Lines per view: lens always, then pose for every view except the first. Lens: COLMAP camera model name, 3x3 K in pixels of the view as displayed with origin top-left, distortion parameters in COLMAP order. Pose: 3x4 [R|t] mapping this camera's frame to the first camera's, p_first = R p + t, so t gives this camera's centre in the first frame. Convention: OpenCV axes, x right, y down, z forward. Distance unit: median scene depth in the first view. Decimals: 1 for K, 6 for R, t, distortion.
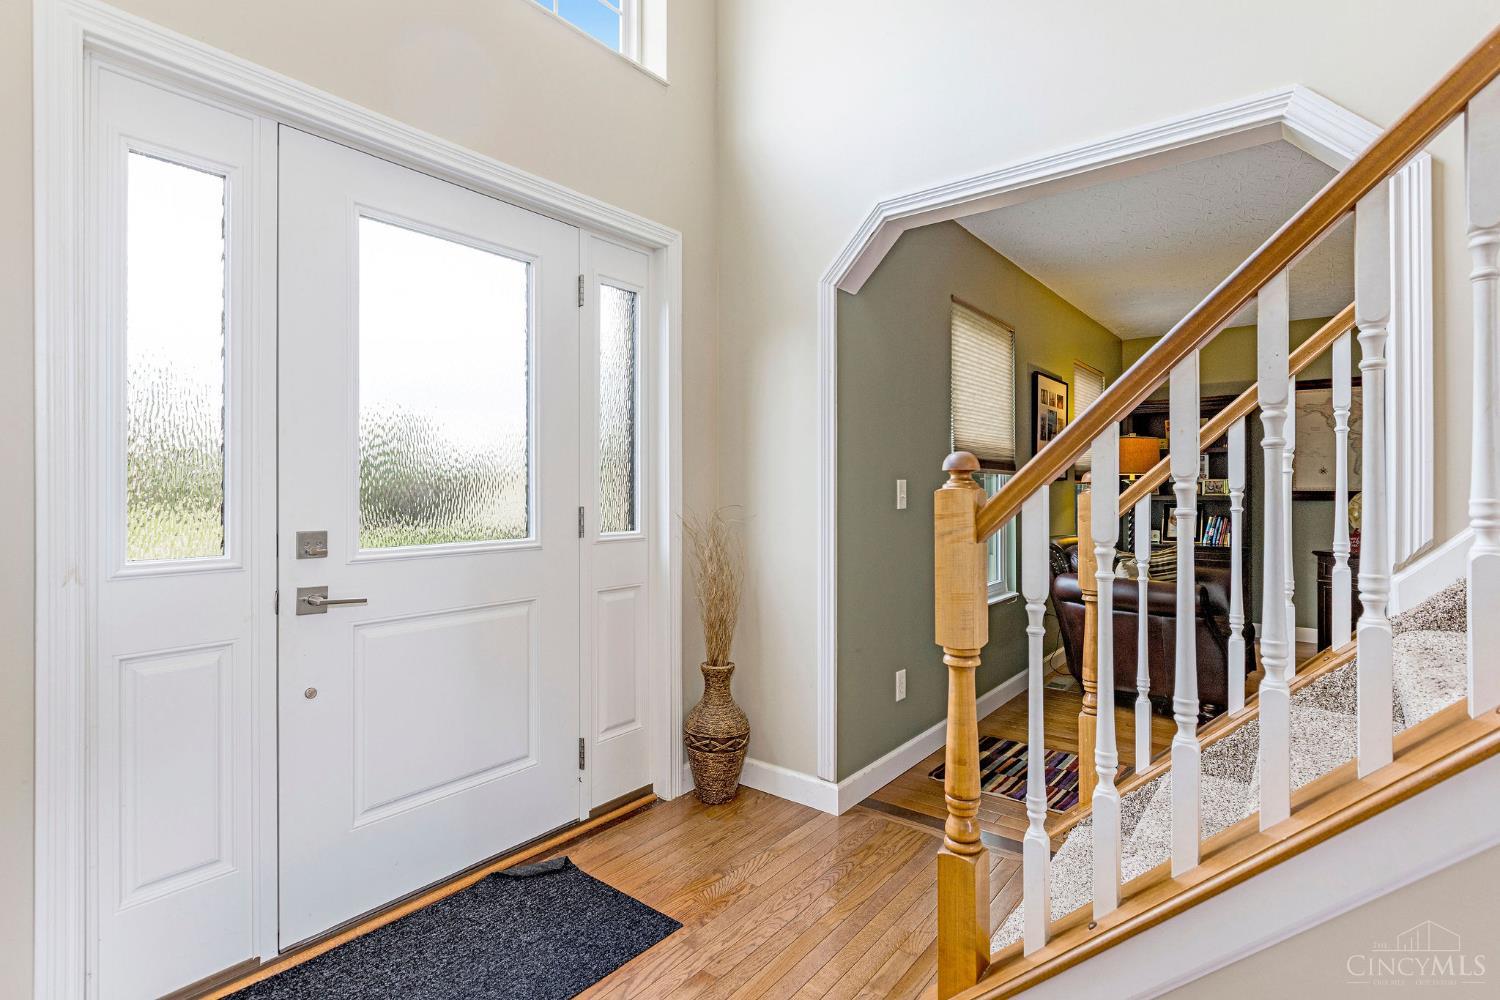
lens RADIAL K [[729.9, 0, 751.2], [0, 729.9, 491.4], [0, 0, 1]] dist [0.001287, 0.000150]
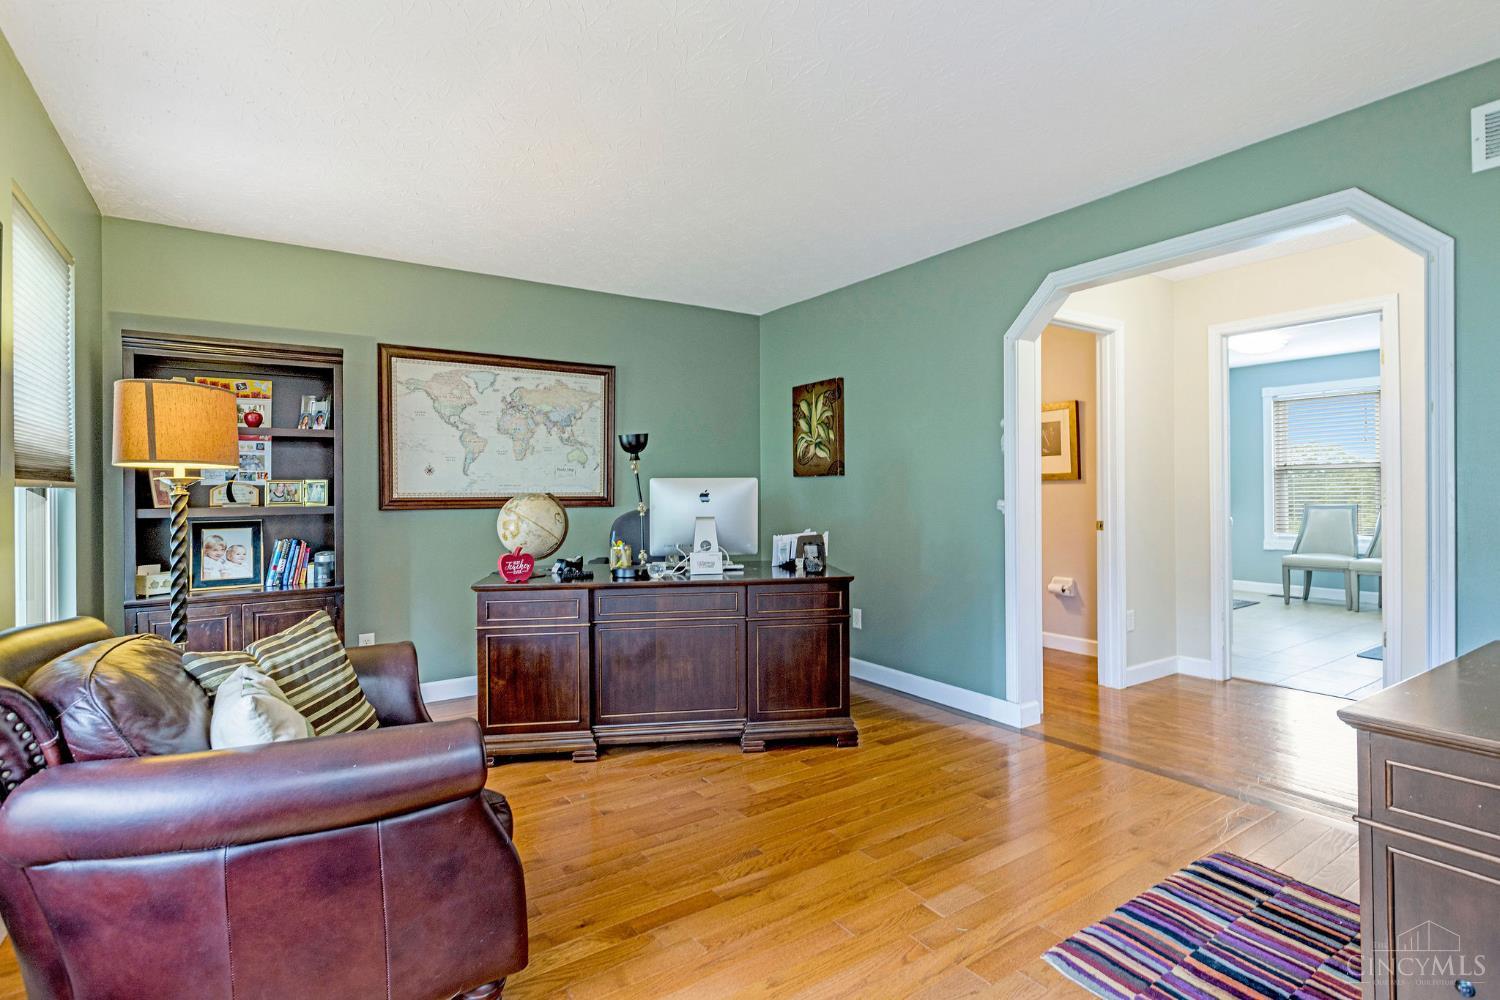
lens RADIAL K [[729.9, 0, 753.9], [0, 729.9, 492.5], [0, 0, 1]] dist [0.001287, 0.000150]
pose [[0.292428, -0.004199, 0.956278, 0.156786], [0.014146, 0.999900, 0.000065, -0.001179], [-0.956183, 0.013508, 0.292458, 0.436405]]
